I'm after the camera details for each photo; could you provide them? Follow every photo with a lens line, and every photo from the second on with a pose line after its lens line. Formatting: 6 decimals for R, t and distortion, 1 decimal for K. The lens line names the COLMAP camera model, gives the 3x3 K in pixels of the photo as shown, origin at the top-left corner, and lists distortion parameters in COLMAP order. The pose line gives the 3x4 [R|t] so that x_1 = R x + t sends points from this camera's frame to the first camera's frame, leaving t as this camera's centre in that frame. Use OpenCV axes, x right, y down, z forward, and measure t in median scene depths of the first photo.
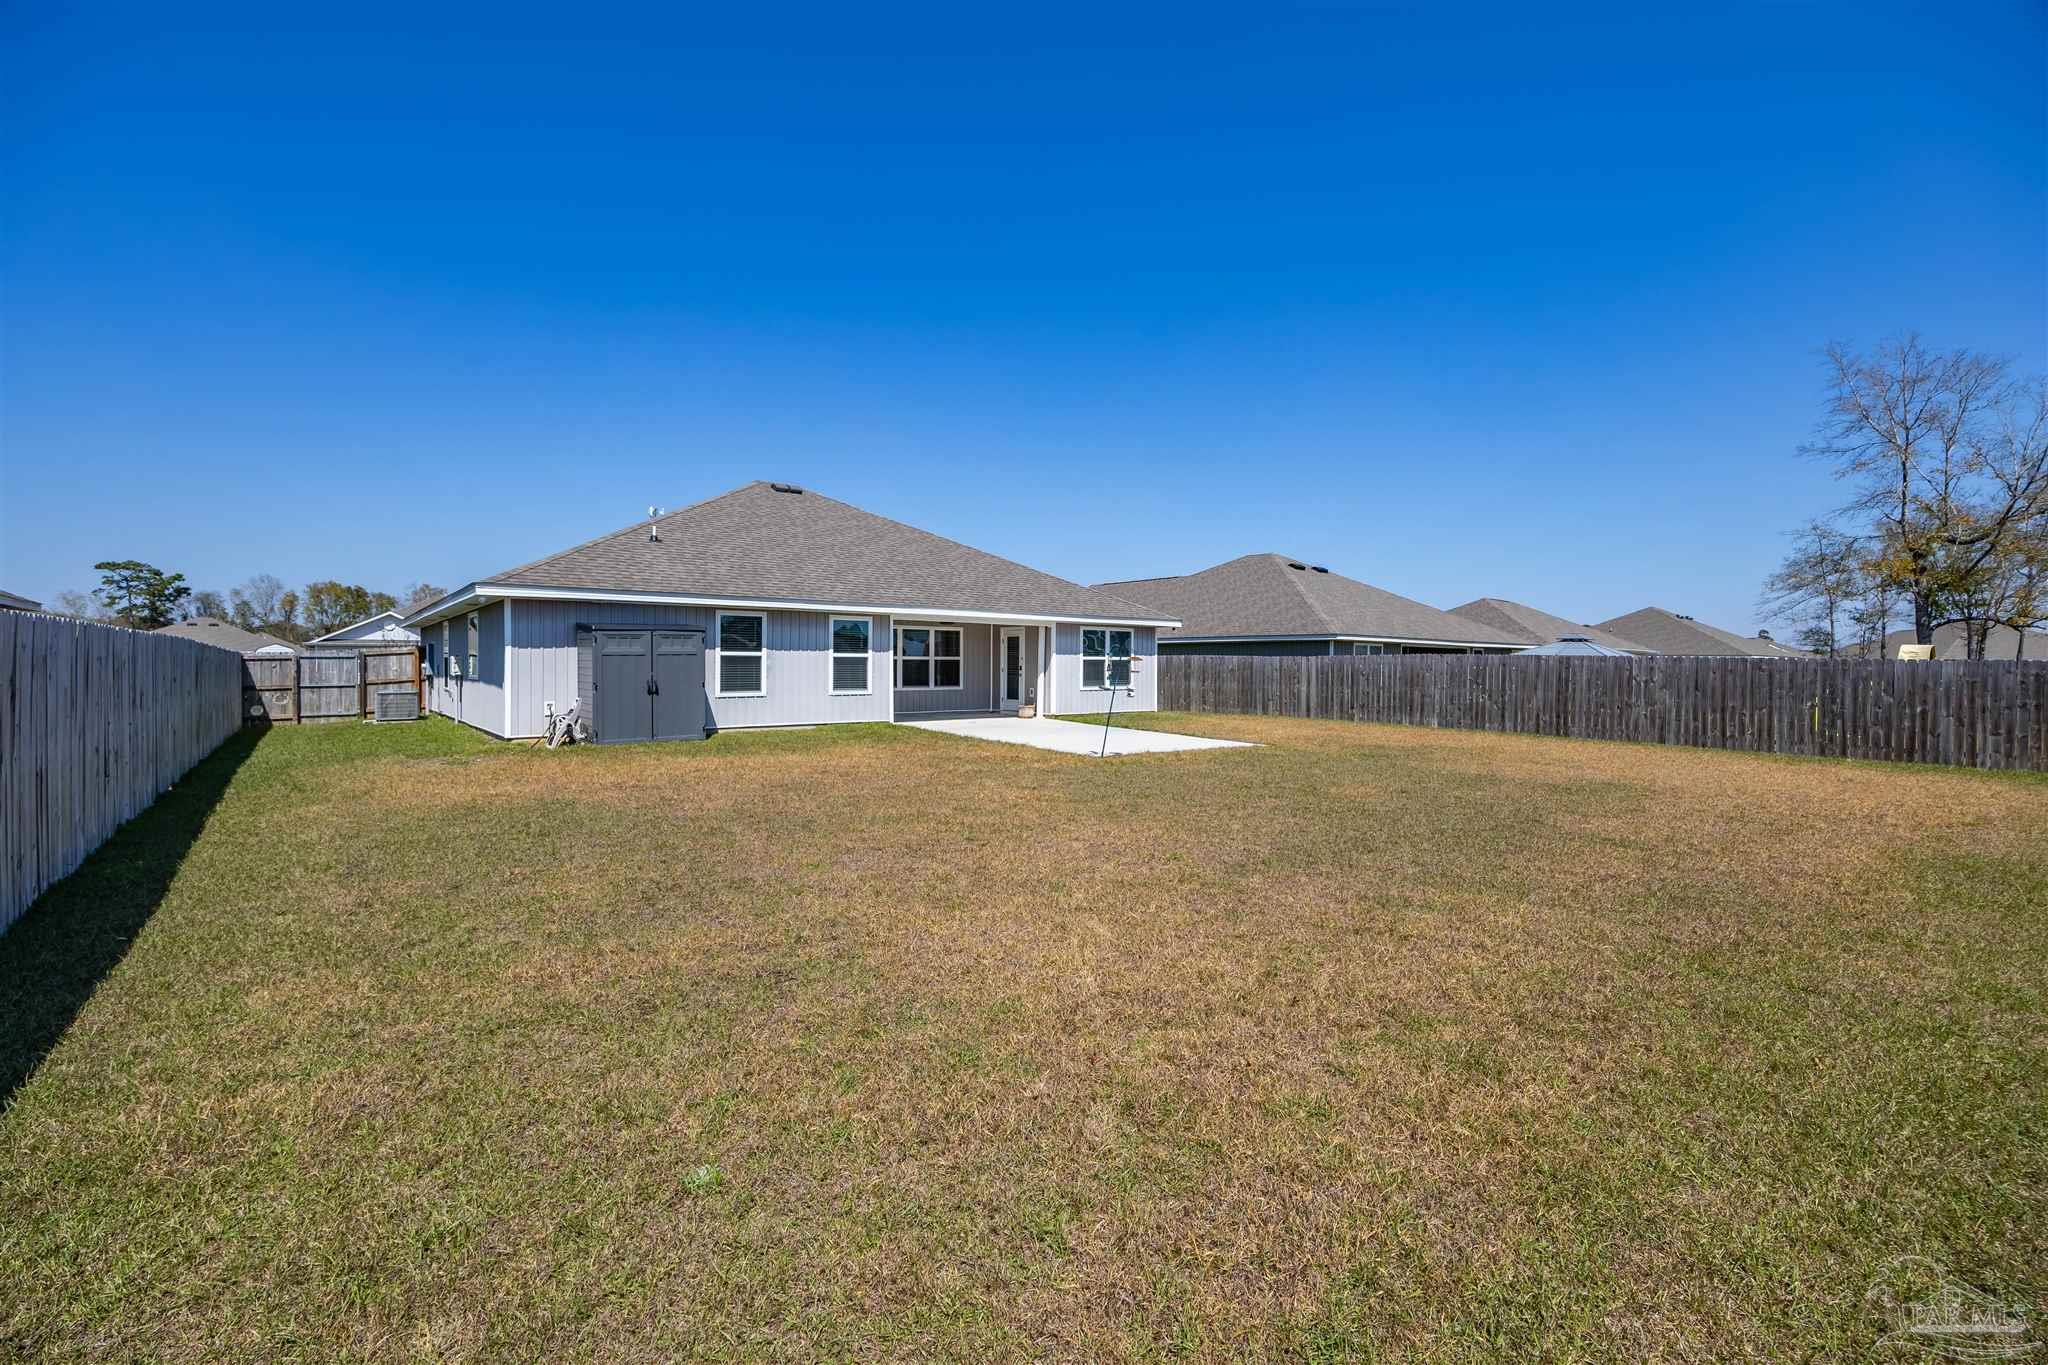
lens RADIAL K [[885.4, 0, 1023.4], [0, 885.4, 665.8], [0, 0, 1]] dist [-0.001508, -0.000041]
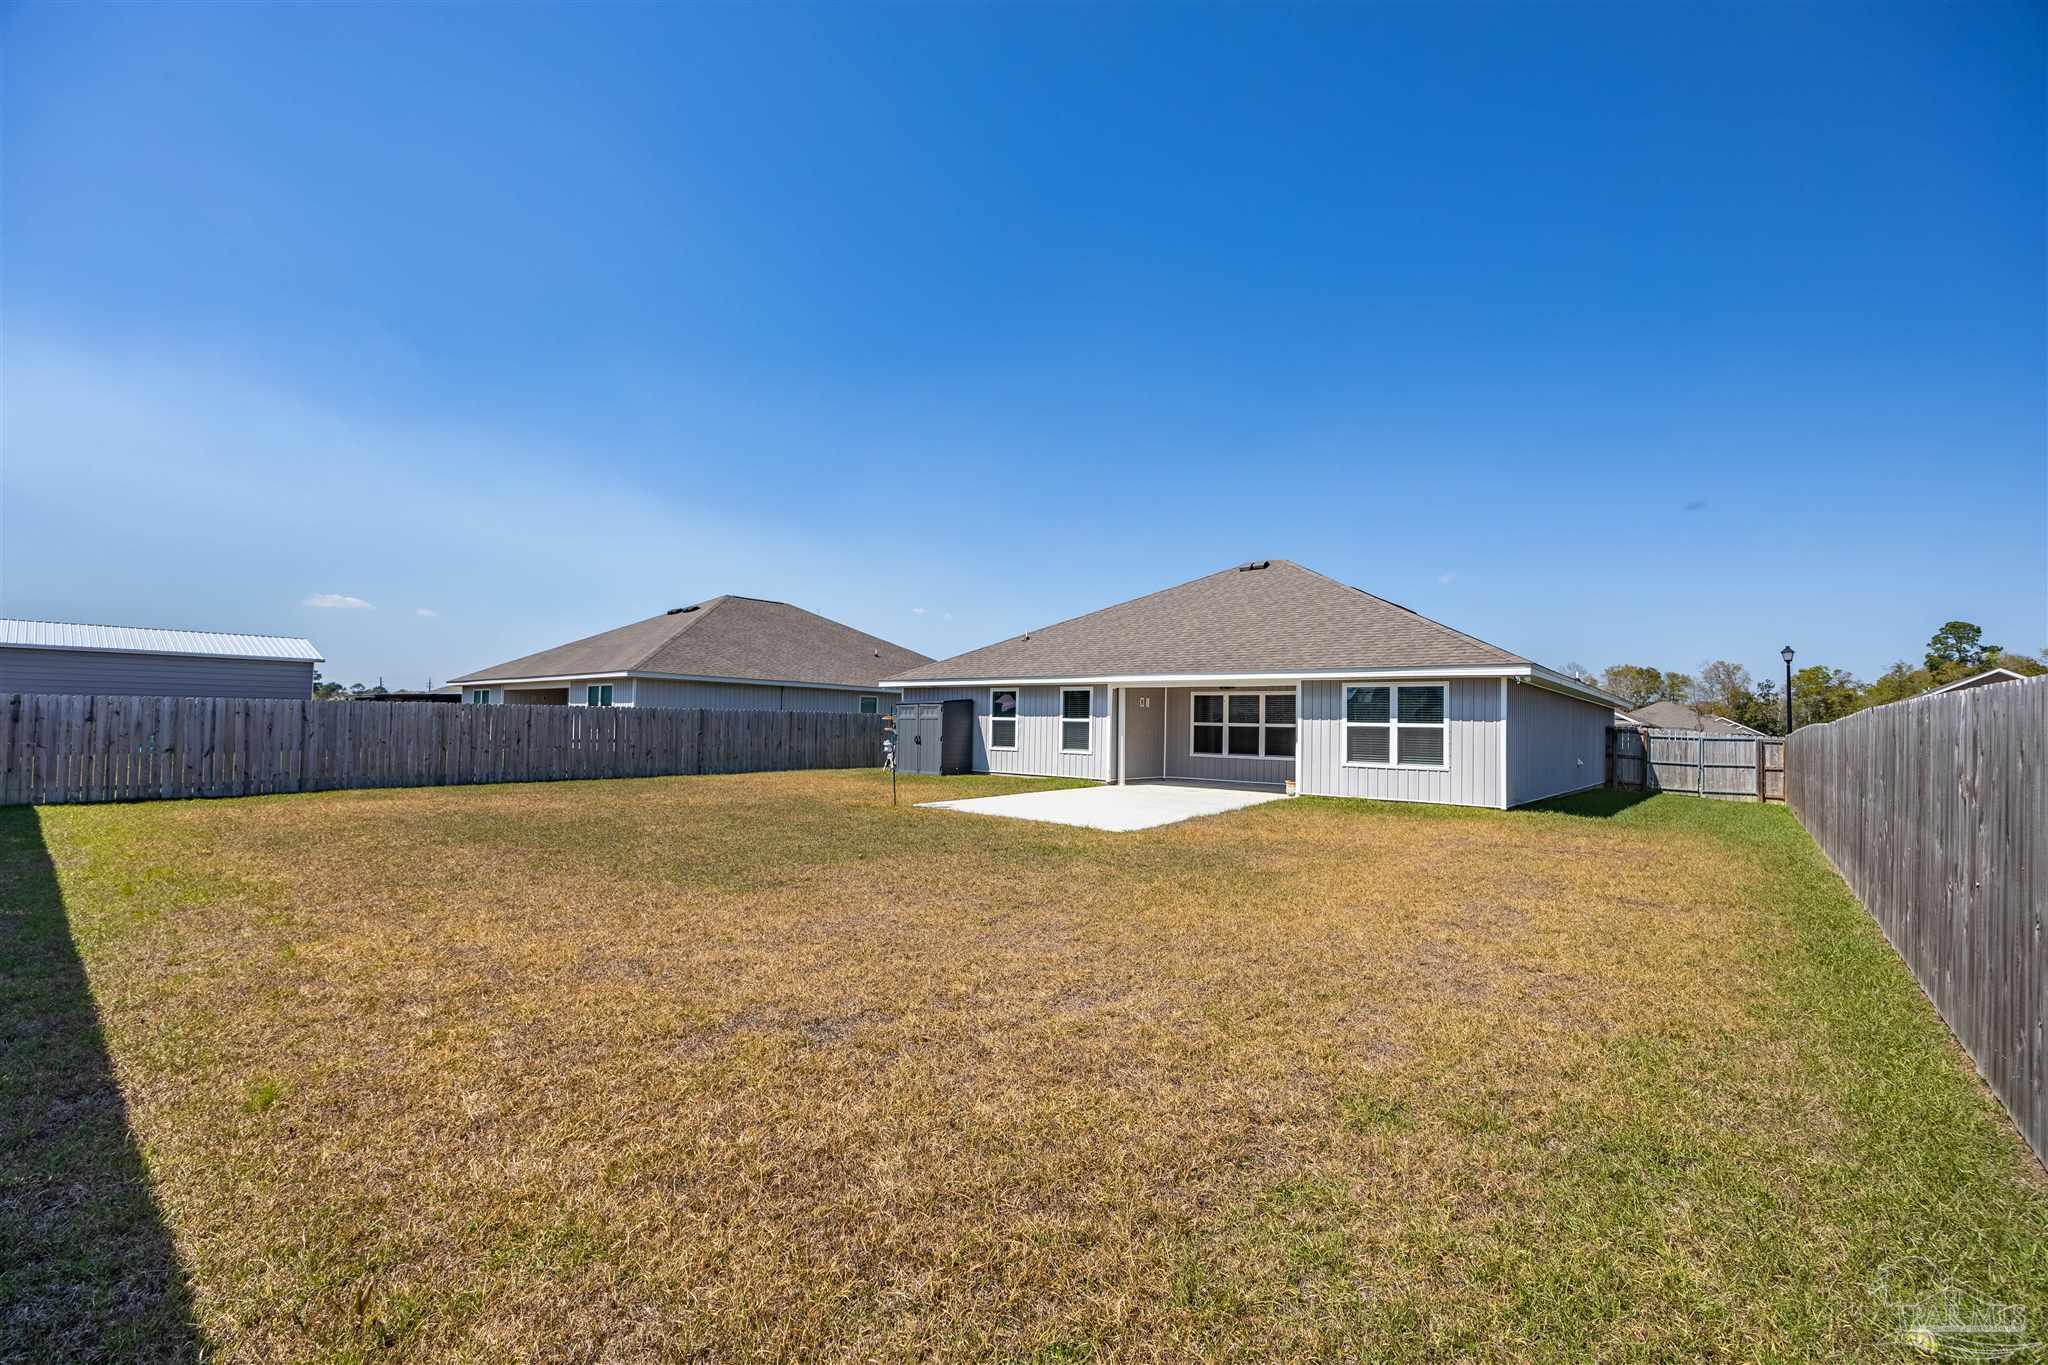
lens RADIAL K [[885.4, 0, 1014.6], [0, 885.4, 723.9], [0, 0, 1]] dist [-0.001508, -0.000041]
pose [[0.171598, -0.004335, -0.985158, 0.841680], [-0.022897, 0.999703, -0.008388, 0.004197], [0.984901, 0.023997, 0.171447, 0.636604]]
